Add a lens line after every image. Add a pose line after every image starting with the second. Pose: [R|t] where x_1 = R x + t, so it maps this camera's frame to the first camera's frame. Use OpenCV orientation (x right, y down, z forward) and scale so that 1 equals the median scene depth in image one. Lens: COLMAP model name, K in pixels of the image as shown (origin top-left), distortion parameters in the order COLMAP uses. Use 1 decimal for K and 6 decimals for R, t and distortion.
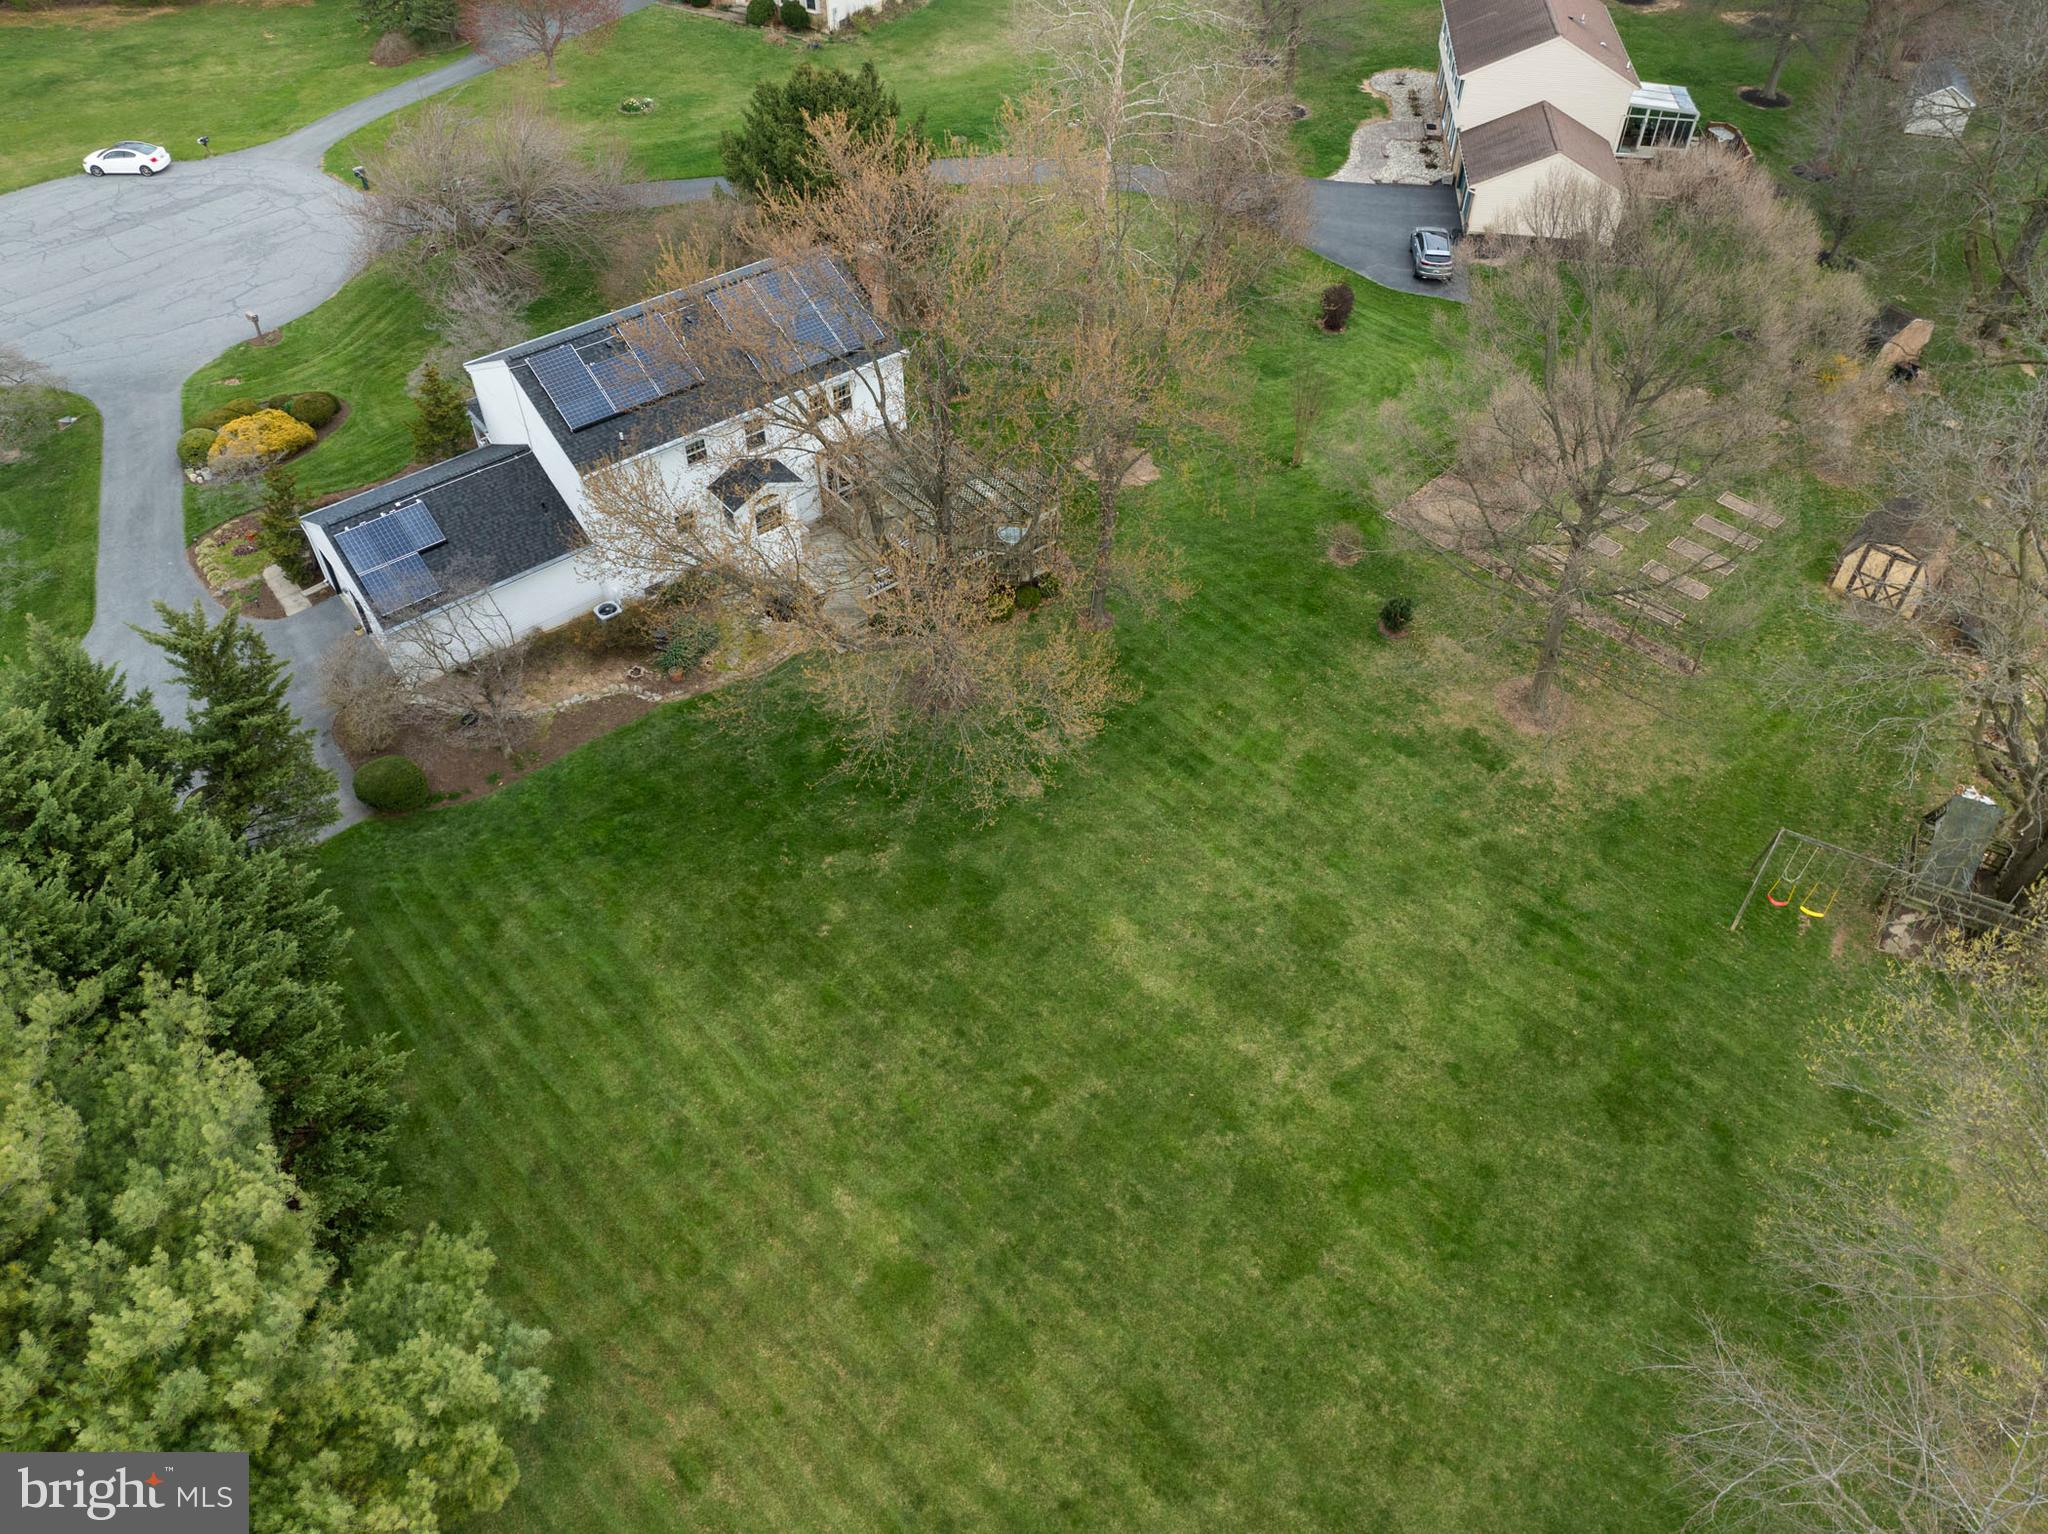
lens RADIAL K [[1441.6, 0, 1002.1], [0, 1441.6, 767.5], [0, 0, 1]] dist [-0.048757, 0.009720]
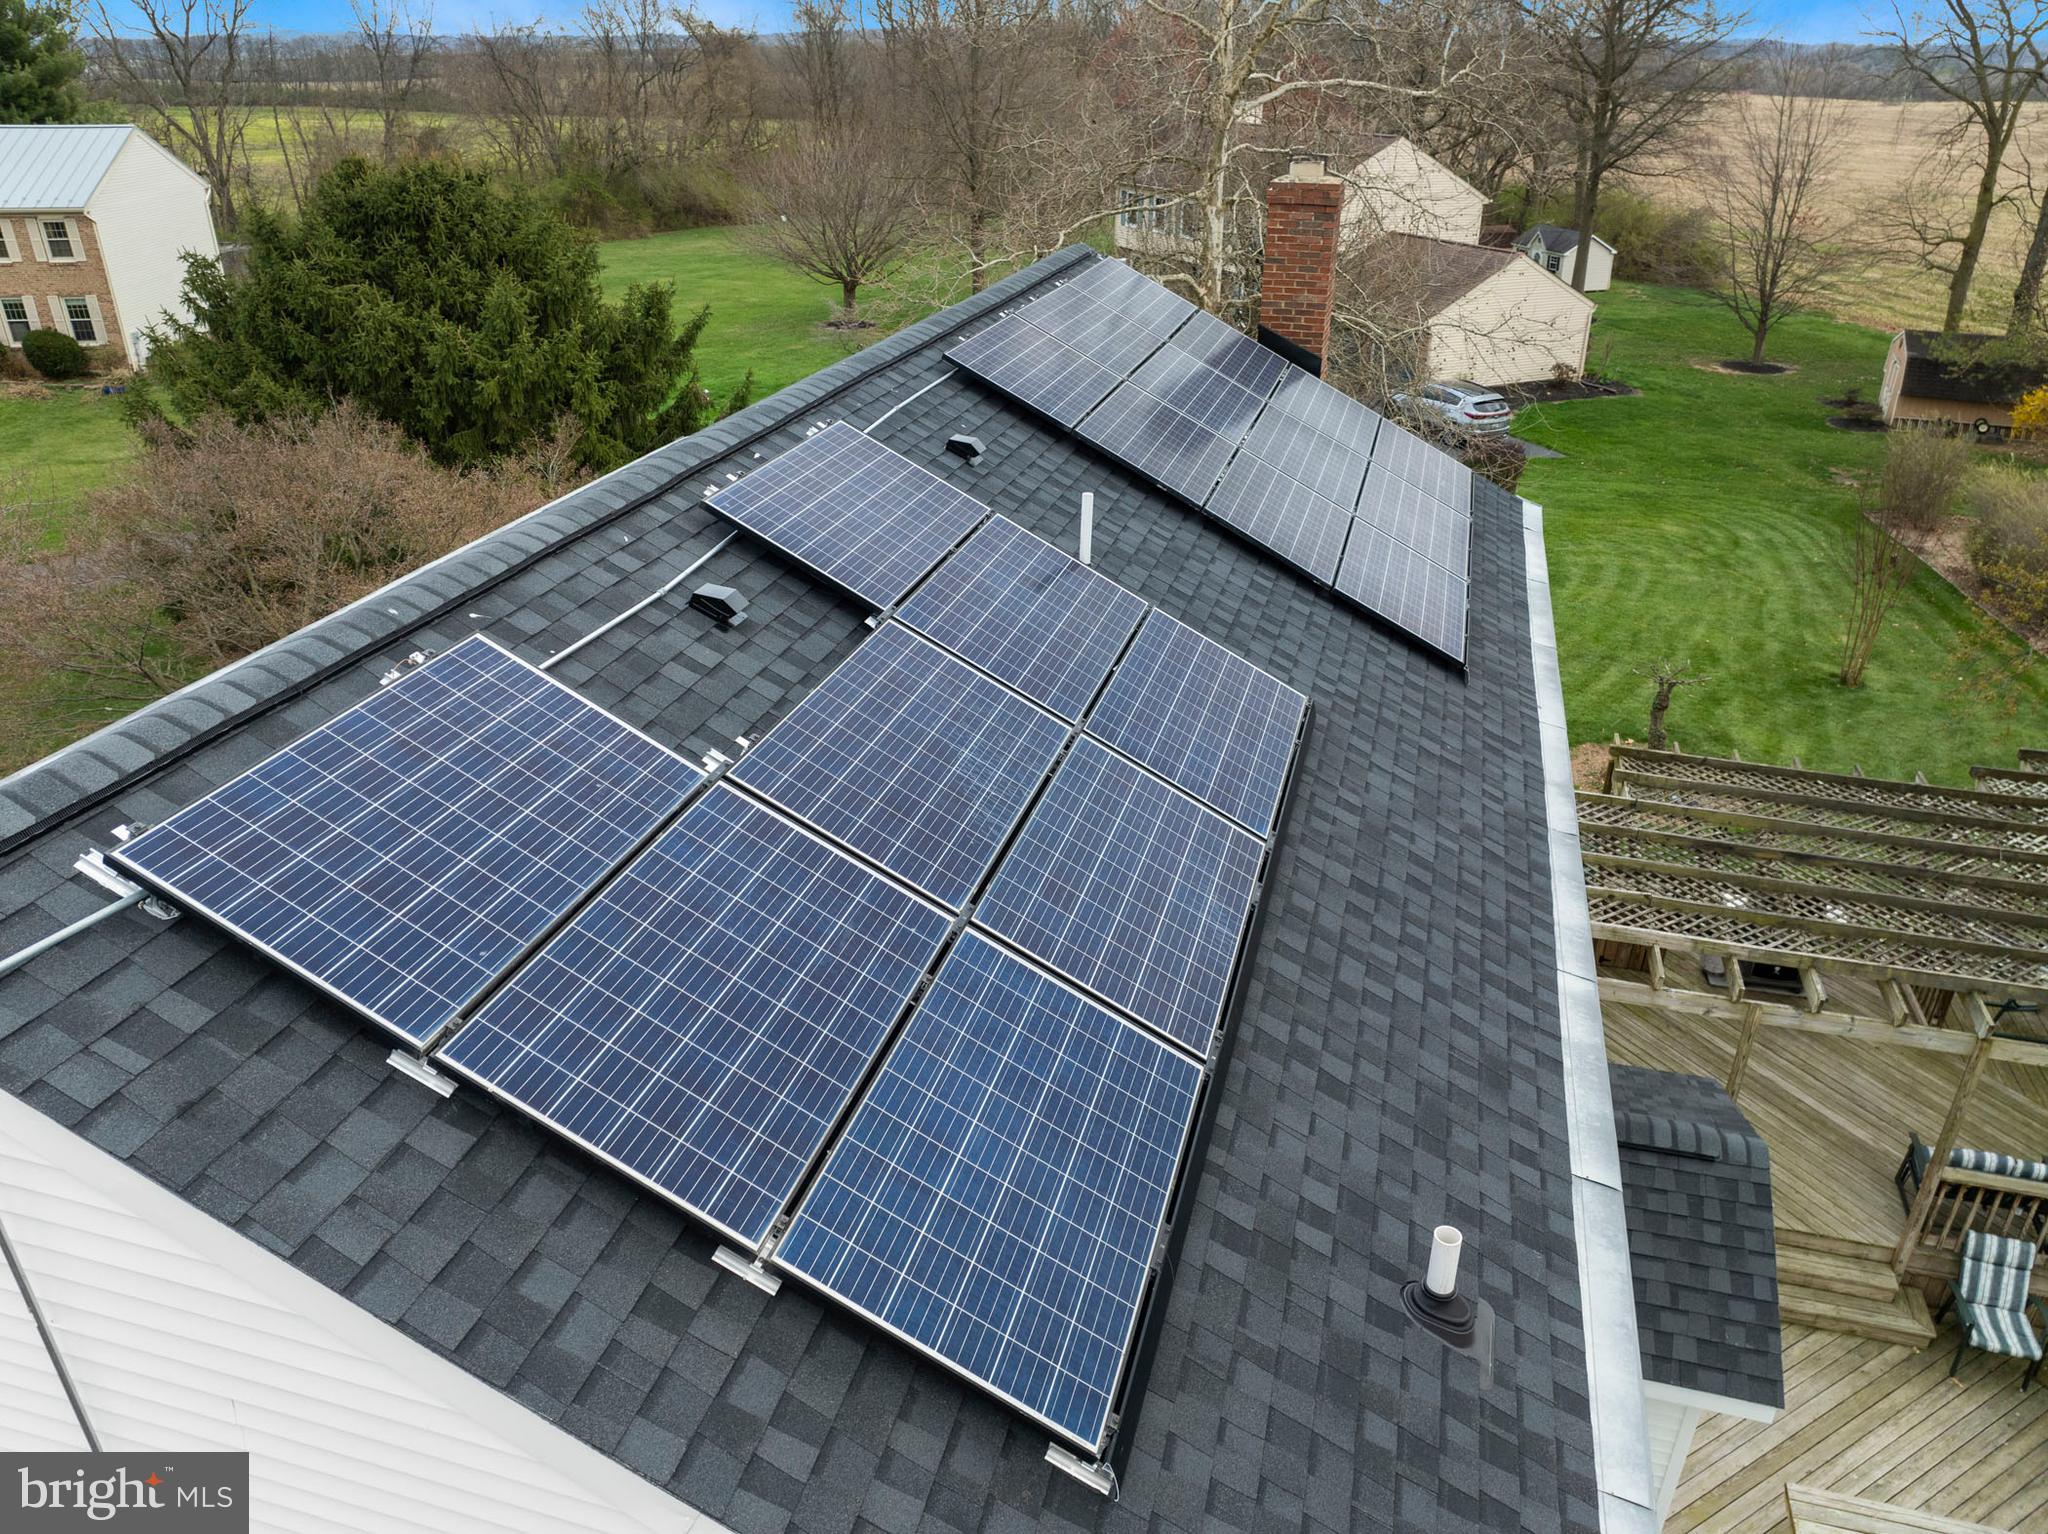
lens RADIAL K [[1449.9, 0, 1011.8], [0, 1449.9, 772.3], [0, 0, 1]] dist [-0.068290, 0.043314]
pose [[0.814304, -0.257955, 0.519969, -0.271117], [0.411365, 0.888473, -0.203455, -0.205150], [-0.409496, 0.379571, 0.829602, 0.742377]]
